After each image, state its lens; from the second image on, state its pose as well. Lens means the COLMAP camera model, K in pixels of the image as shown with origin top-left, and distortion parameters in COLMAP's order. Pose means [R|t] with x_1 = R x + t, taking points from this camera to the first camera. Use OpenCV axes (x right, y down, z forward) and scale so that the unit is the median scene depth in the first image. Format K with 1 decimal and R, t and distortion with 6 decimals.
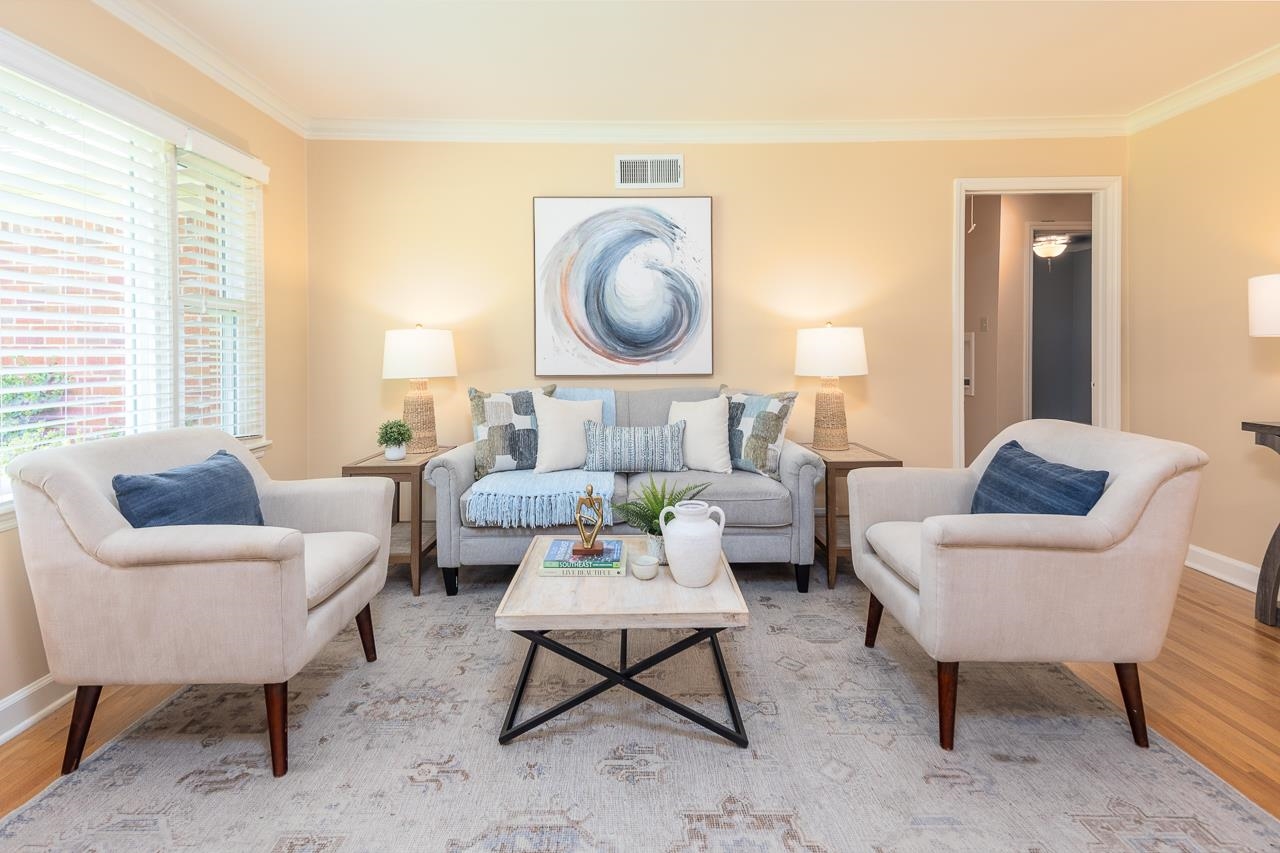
lens RADIAL K [[611.9, 0, 633.6], [0, 611.9, 352.6], [0, 0, 1]] dist [0.050950, -0.020719]
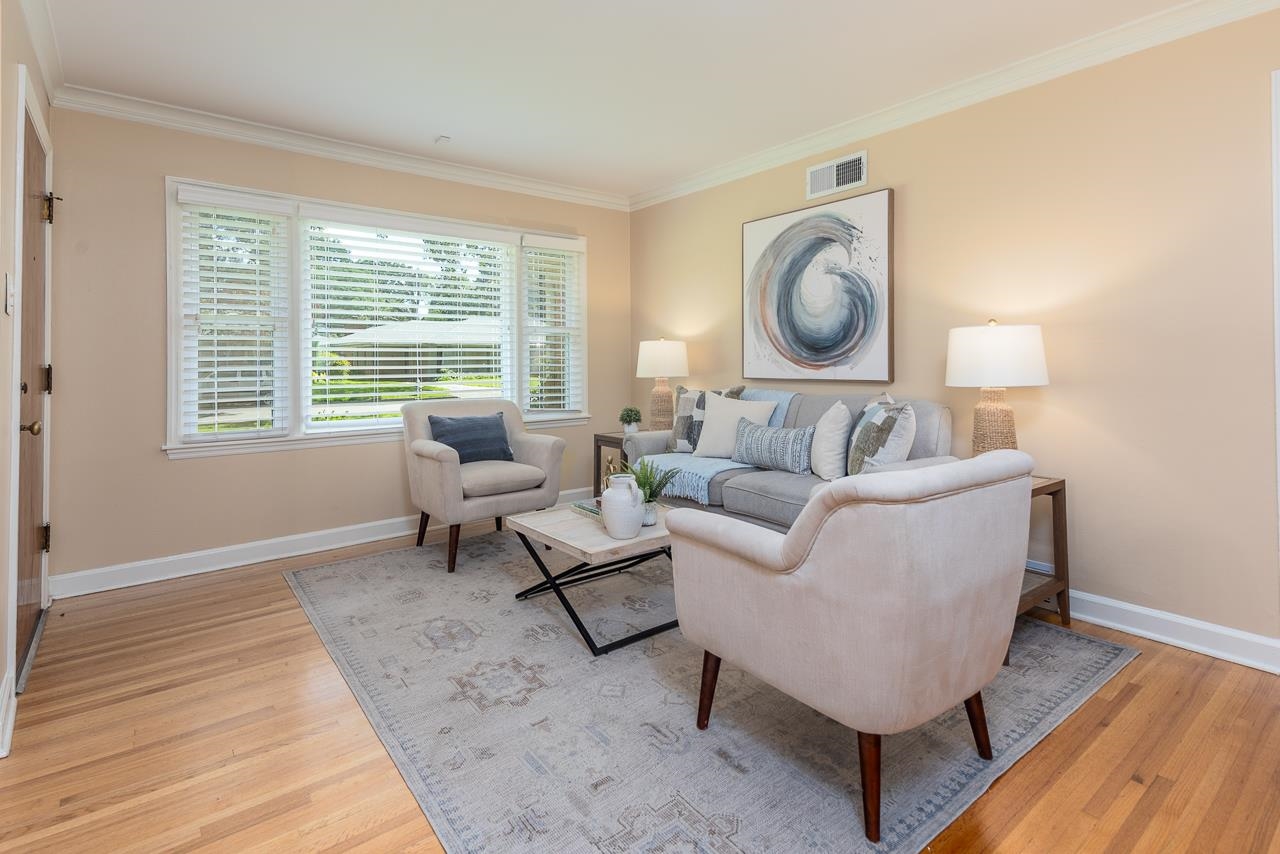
lens RADIAL K [[611.9, 0, 618.2], [0, 611.9, 351.6], [0, 0, 1]] dist [0.050950, -0.020719]
pose [[0.599419, -0.010259, -0.800369, 0.632786], [0.006528, 0.999947, -0.007928, -0.004416], [0.800408, -0.000473, 0.599455, 0.120347]]
